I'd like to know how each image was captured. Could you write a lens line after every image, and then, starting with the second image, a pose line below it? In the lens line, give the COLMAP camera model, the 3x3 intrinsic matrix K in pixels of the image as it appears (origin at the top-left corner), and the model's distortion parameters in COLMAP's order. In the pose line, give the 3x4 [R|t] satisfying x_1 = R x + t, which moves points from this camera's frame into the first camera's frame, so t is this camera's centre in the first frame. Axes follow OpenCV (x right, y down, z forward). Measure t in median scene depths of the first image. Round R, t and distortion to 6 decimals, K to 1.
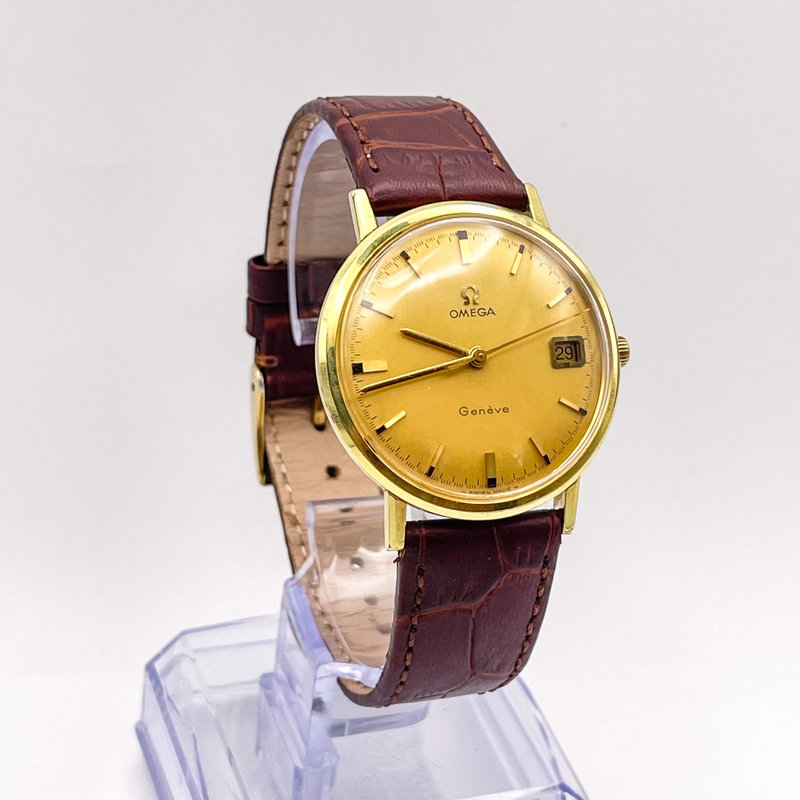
lens RADIAL K [[1944.8, 0, 400.5], [0, 1944.8, 390.9], [0, 0, 1]] dist [0.090305, -0.021171]
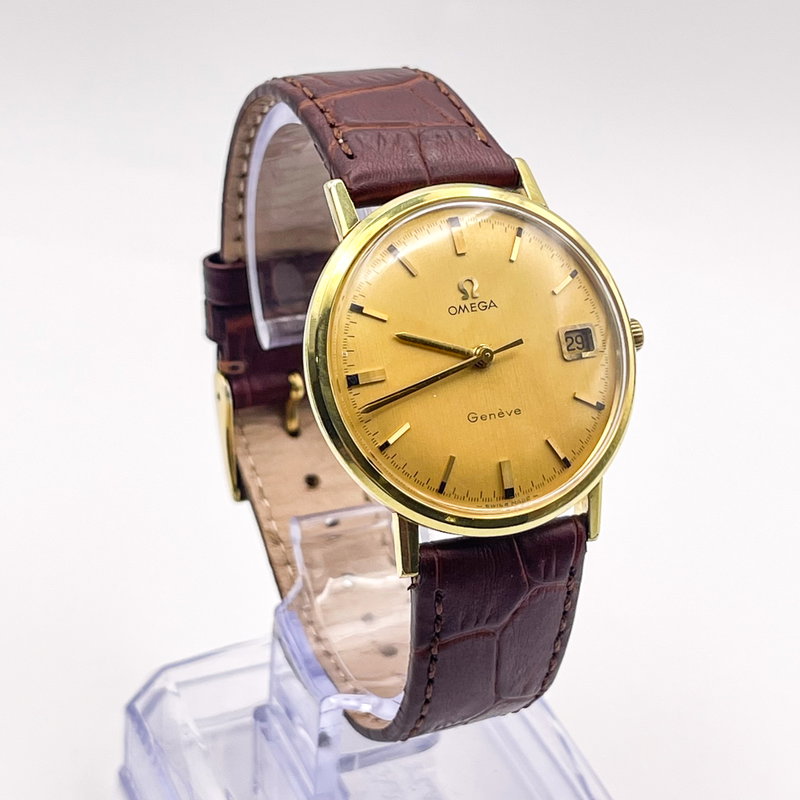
lens RADIAL K [[1925.8, 0, 400.0], [0, 1925.8, 400.0], [0, 0, 1]] dist [0.067015, 0.496999]
pose [[0.995510, -0.080764, 0.049370, -0.041213], [0.079133, 0.996279, 0.034146, -0.028576], [-0.051944, -0.030086, 0.998197, 0.102045]]
